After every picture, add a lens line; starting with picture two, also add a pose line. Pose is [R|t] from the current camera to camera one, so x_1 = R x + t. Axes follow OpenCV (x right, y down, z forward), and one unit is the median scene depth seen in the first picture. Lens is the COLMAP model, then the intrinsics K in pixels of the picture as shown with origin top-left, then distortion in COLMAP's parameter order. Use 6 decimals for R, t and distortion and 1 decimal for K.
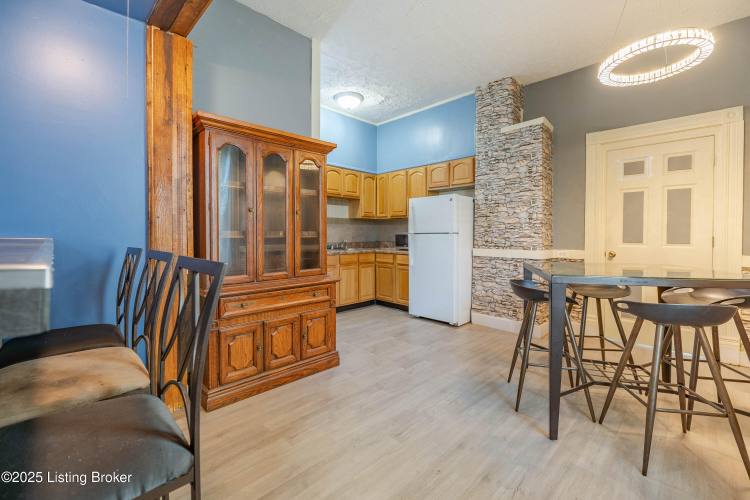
lens RADIAL K [[320.4, 0, 371.1], [0, 320.4, 243.0], [0, 0, 1]] dist [-0.001726, -0.000590]
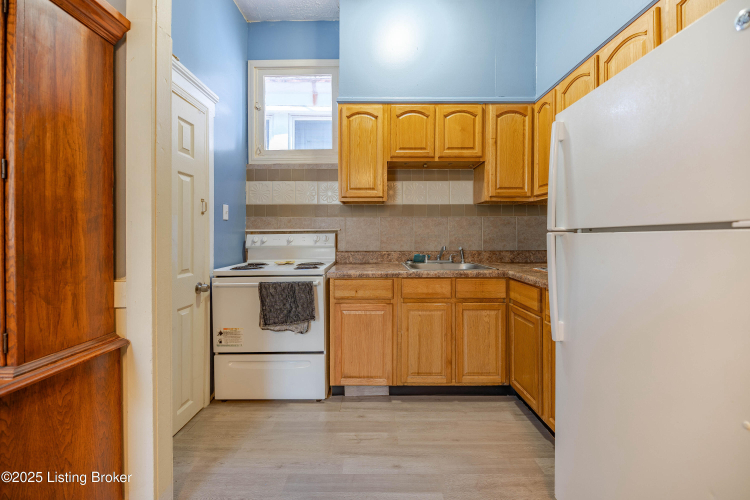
lens RADIAL K [[311.8, 0, 376.5], [0, 311.8, 236.4], [0, 0, 1]] dist [-0.002785, -0.000304]
pose [[0.692356, -0.001063, -0.721555, 0.193309], [-0.014905, 0.999764, -0.015774, -0.016093], [0.721402, 0.021676, 0.692177, 0.585320]]
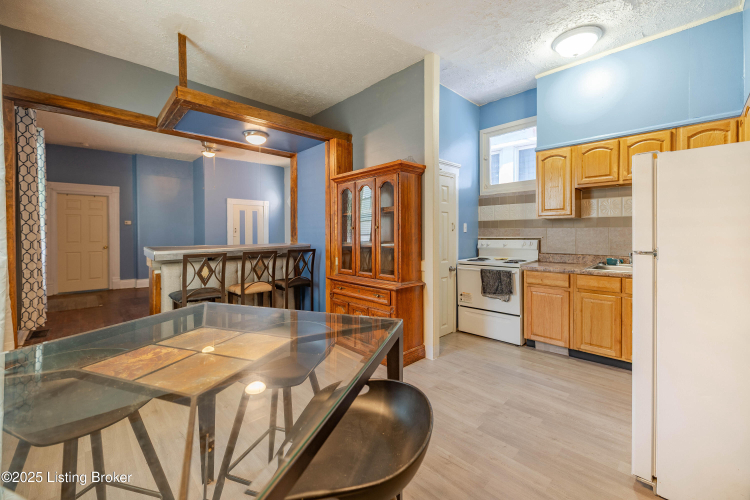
lens RADIAL K [[311.8, 0, 376.5], [0, 311.8, 236.4], [0, 0, 1]] dist [-0.002785, -0.000304]
pose [[-0.013683, 0.011718, -0.999838, 0.510502], [-0.019276, 0.999742, 0.011981, -0.038647], [0.999721, 0.019437, -0.013454, 0.525751]]
